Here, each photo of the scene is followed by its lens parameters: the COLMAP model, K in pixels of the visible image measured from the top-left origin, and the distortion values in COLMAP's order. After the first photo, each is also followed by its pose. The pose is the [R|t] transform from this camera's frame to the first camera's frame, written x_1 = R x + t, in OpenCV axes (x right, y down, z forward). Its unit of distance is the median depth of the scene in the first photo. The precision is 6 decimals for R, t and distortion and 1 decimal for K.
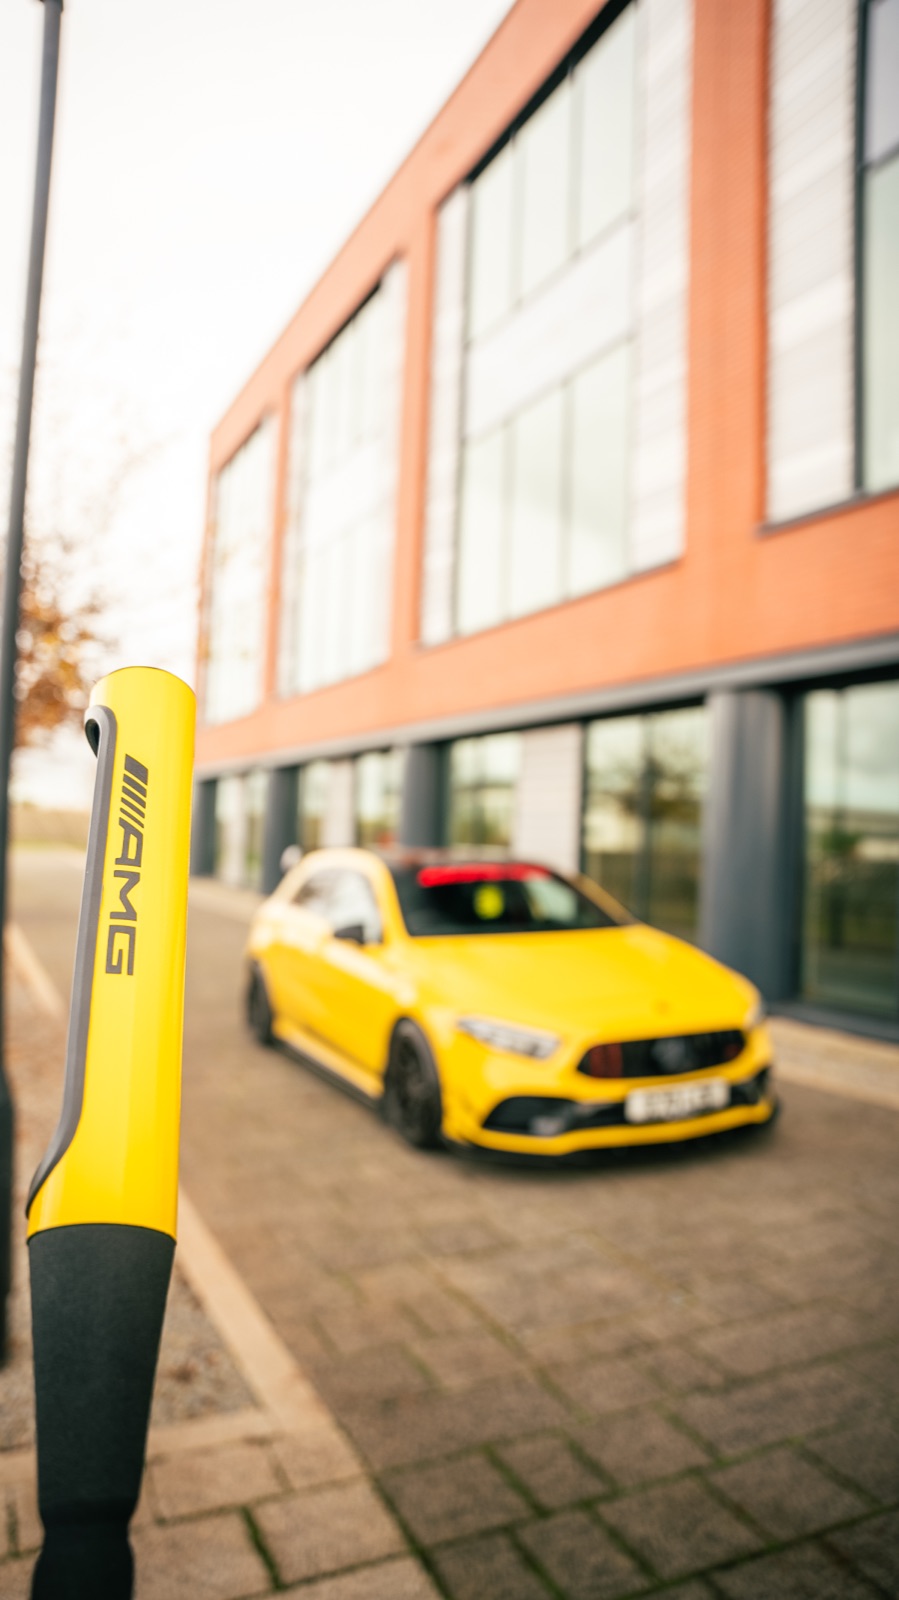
lens RADIAL K [[1097.8, 0, 449.5], [0, 1097.8, 800.0], [0, 0, 1]] dist [-0.004171, 0.002906]
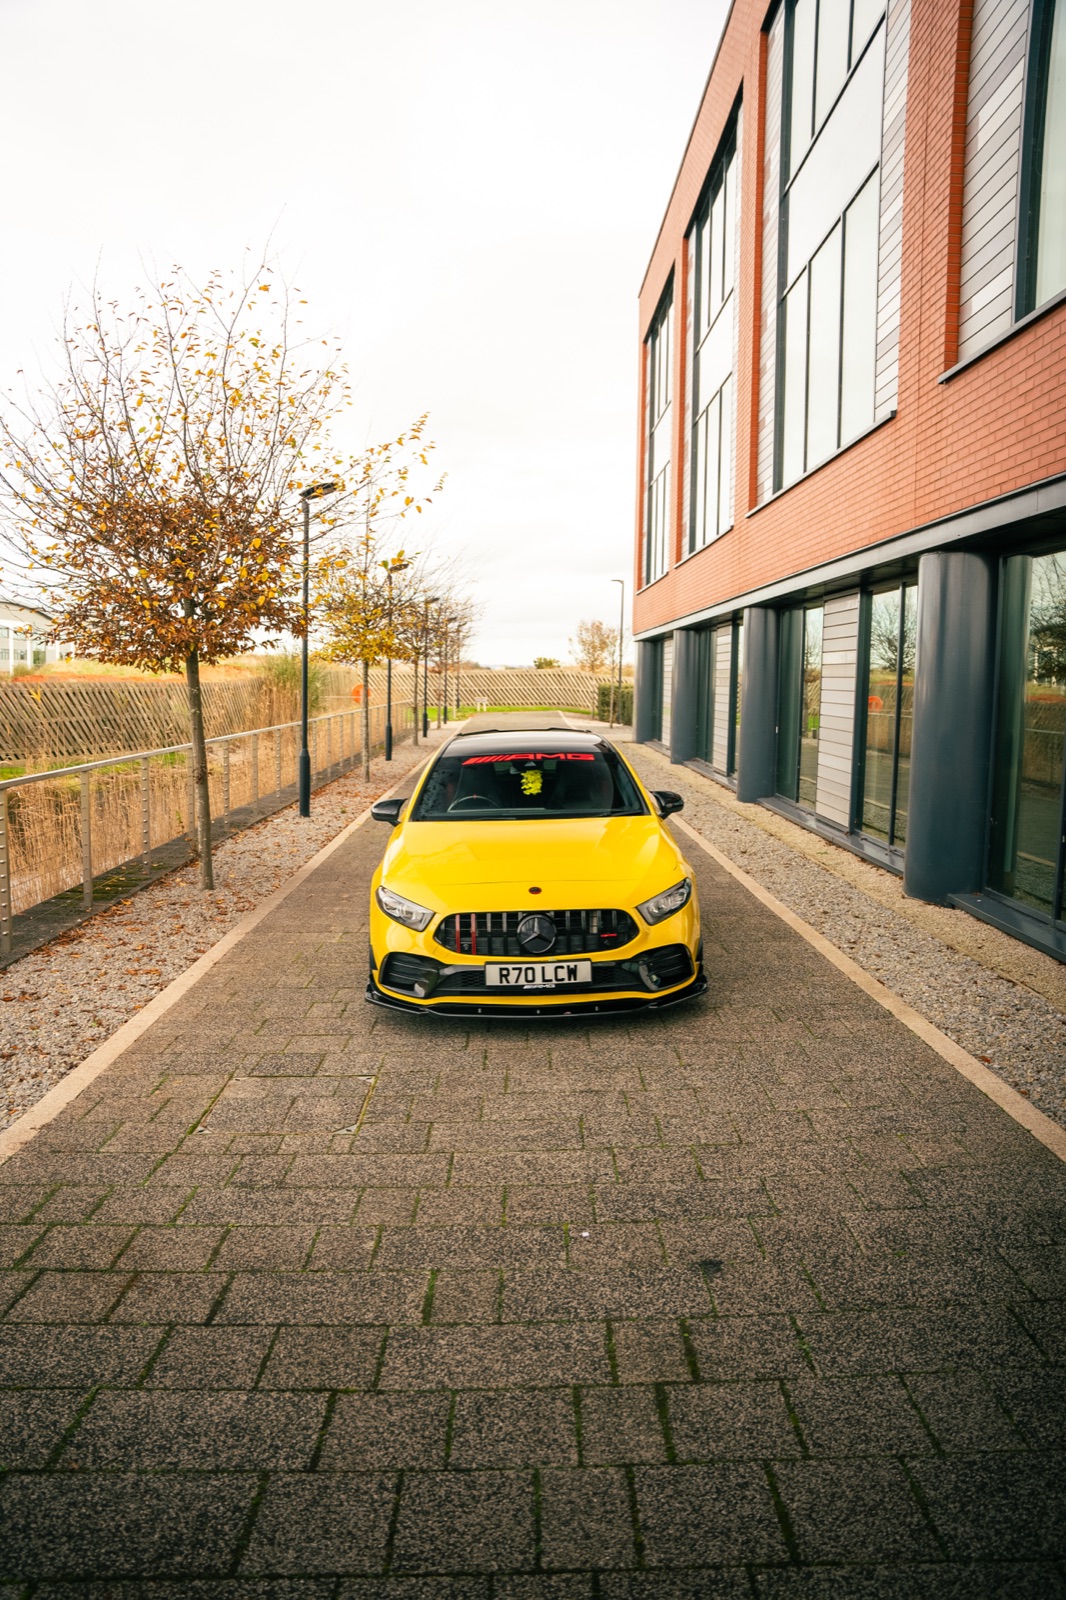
lens RADIAL K [[1112.5, 0, 532.0], [0, 1112.5, 851.9], [0, 0, 1]] dist [-0.109562, 0.002800]
pose [[0.905422, 0.041485, -0.422482, 0.666710], [0.031377, 0.985951, 0.164059, -0.023657], [0.423352, -0.161799, 0.891400, 0.051260]]
